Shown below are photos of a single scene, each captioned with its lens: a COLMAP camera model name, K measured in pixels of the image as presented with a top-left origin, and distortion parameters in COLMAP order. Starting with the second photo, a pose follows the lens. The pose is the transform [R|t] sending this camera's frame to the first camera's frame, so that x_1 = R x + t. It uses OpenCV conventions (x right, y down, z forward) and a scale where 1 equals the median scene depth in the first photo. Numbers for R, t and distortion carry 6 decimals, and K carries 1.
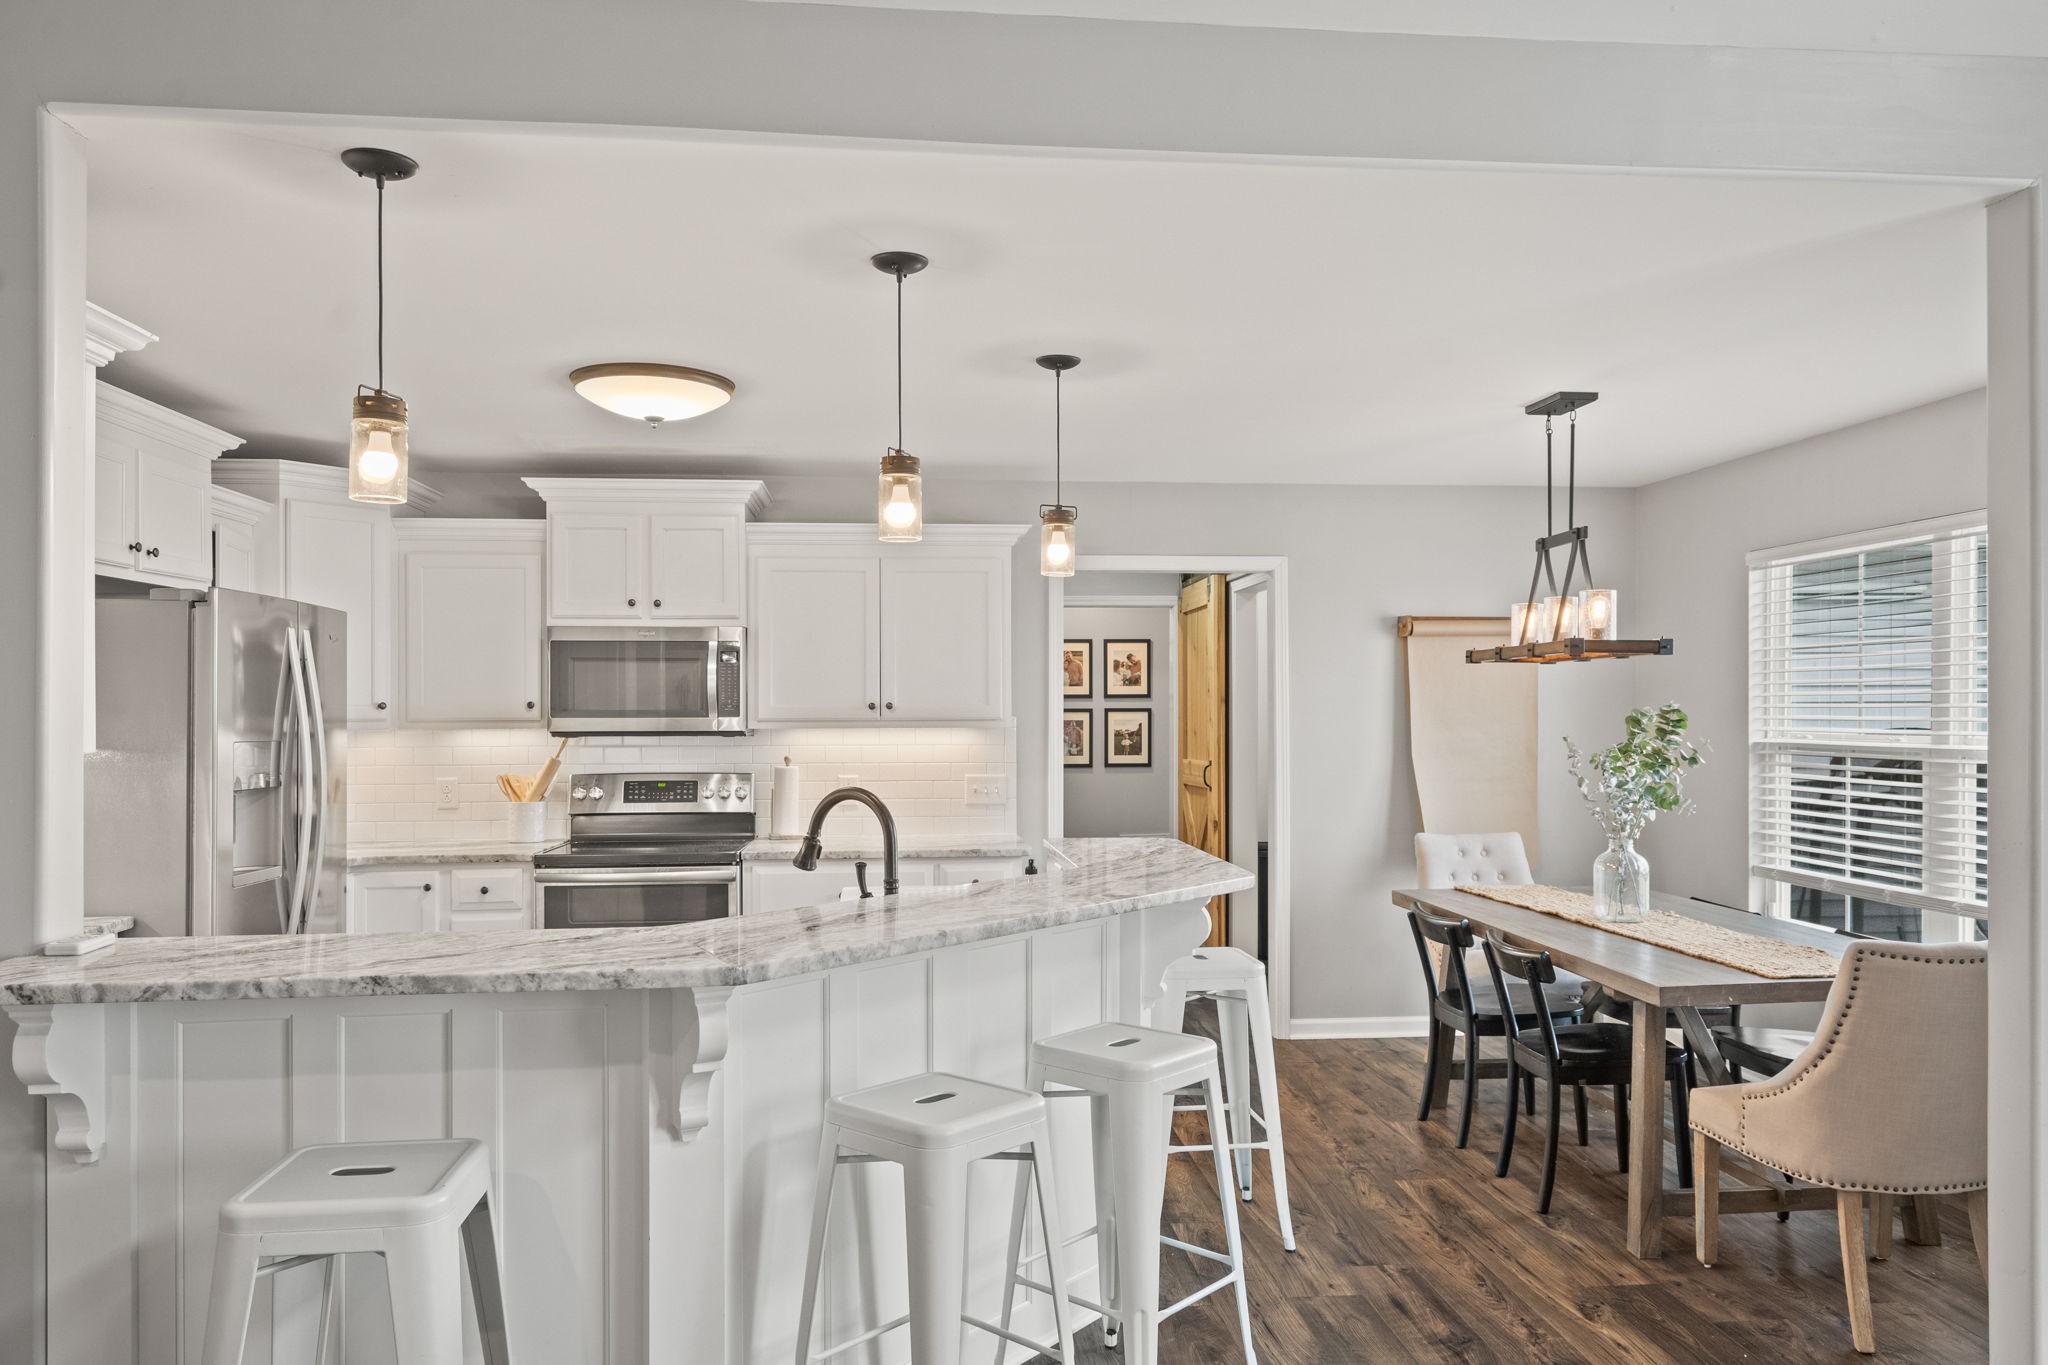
lens RADIAL K [[1407.3, 0, 1024.1], [0, 1407.3, 696.4], [0, 0, 1]] dist [0.028641, 0.001718]
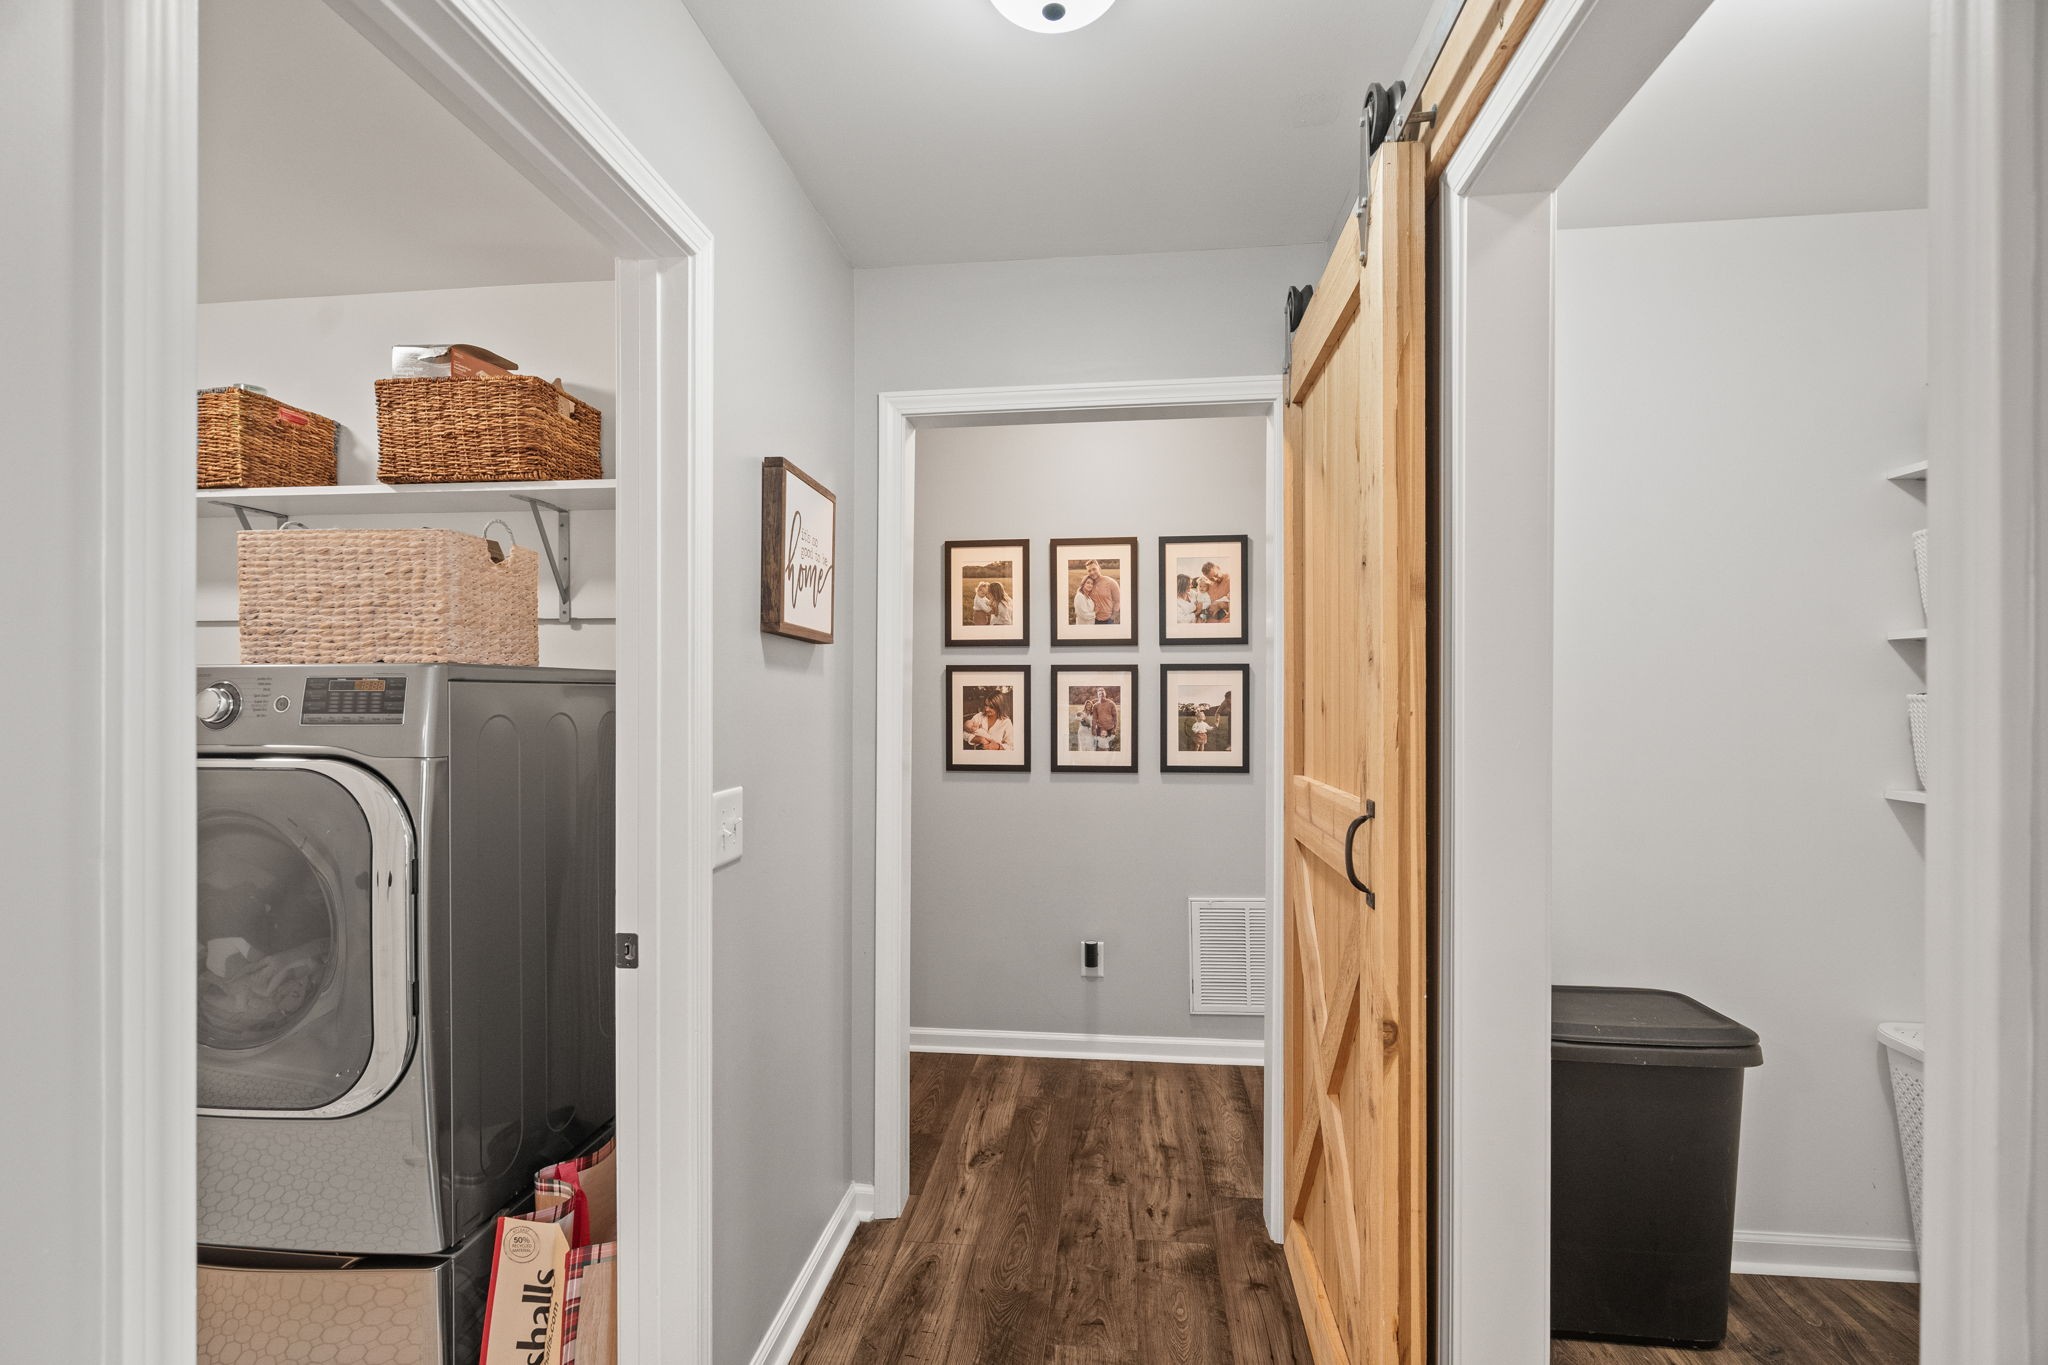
lens RADIAL K [[946.2, 0, 1019.5], [0, 946.2, 694.9], [0, 0, 1]] dist [-0.007248, 0.004190]
pose [[0.977091, 0.000110, -0.212824, 0.081729], [0.001503, 0.999971, 0.007419, 0.017538], [0.212818, -0.007569, 0.977062, 0.630633]]
